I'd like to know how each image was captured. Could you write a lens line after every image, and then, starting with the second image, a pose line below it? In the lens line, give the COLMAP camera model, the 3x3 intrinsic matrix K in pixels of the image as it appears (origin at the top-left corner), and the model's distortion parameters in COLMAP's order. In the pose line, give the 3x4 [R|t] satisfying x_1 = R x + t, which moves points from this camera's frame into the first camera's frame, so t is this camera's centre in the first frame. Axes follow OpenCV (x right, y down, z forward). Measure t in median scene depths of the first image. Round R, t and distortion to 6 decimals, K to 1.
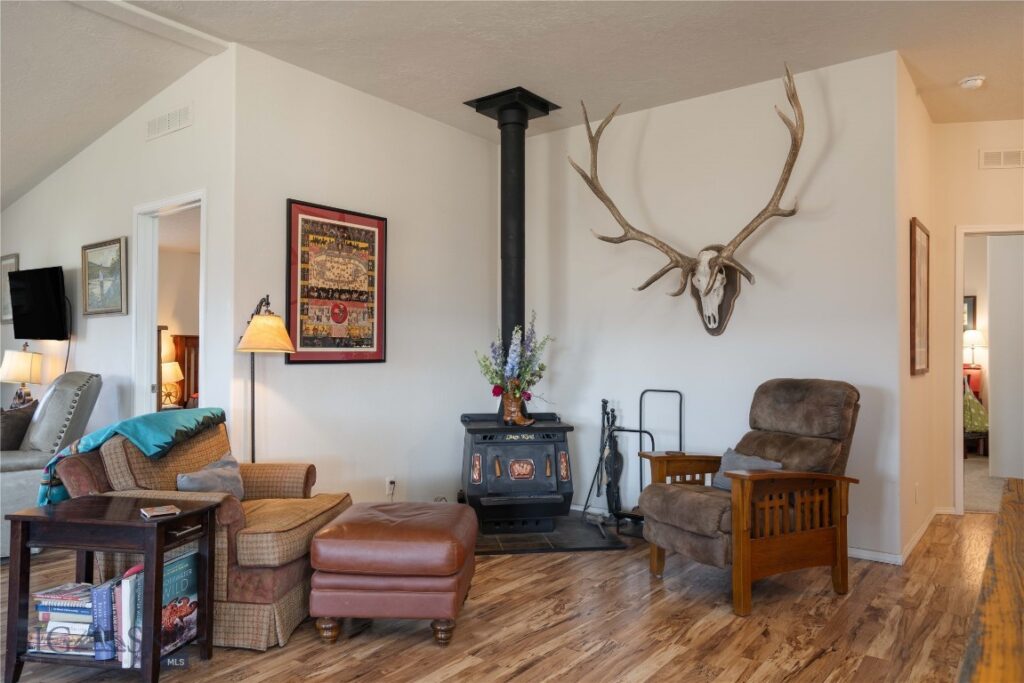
lens RADIAL K [[701.3, 0, 513.3], [0, 701.3, 338.5], [0, 0, 1]] dist [0.012757, 0.007699]
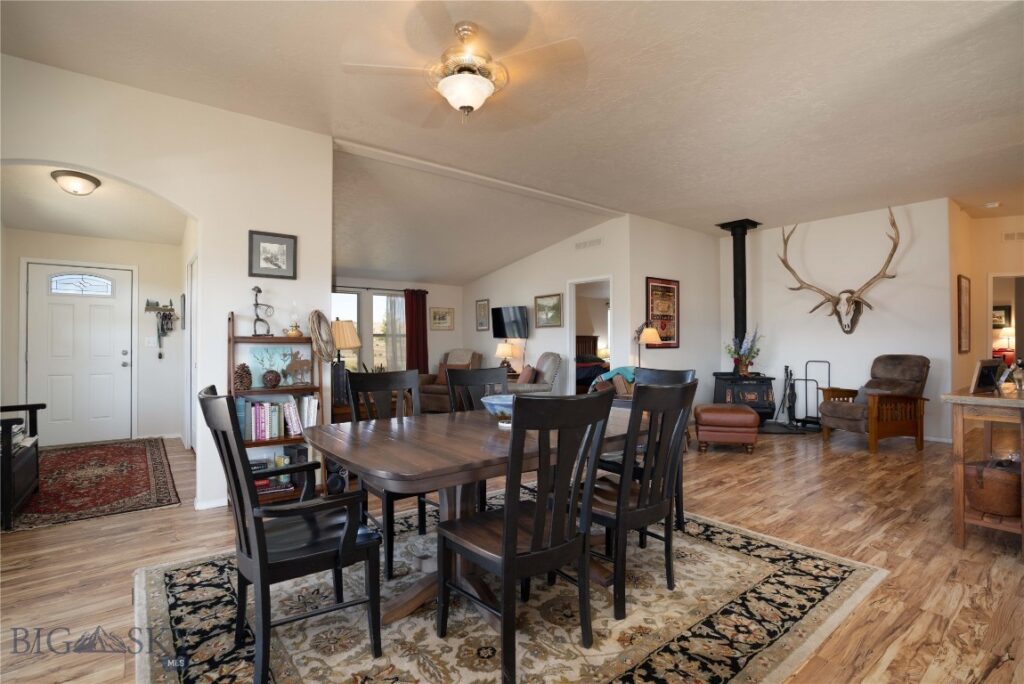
lens RADIAL K [[477.4, 0, 547.2], [0, 477.4, 337.9], [0, 0, 1]] dist [-0.002728, 0.001666]
pose [[0.977706, -0.007542, -0.209843, -0.293681], [0.009368, 0.999926, 0.007707, -0.012736], [0.209769, -0.009500, 0.977705, -0.571377]]
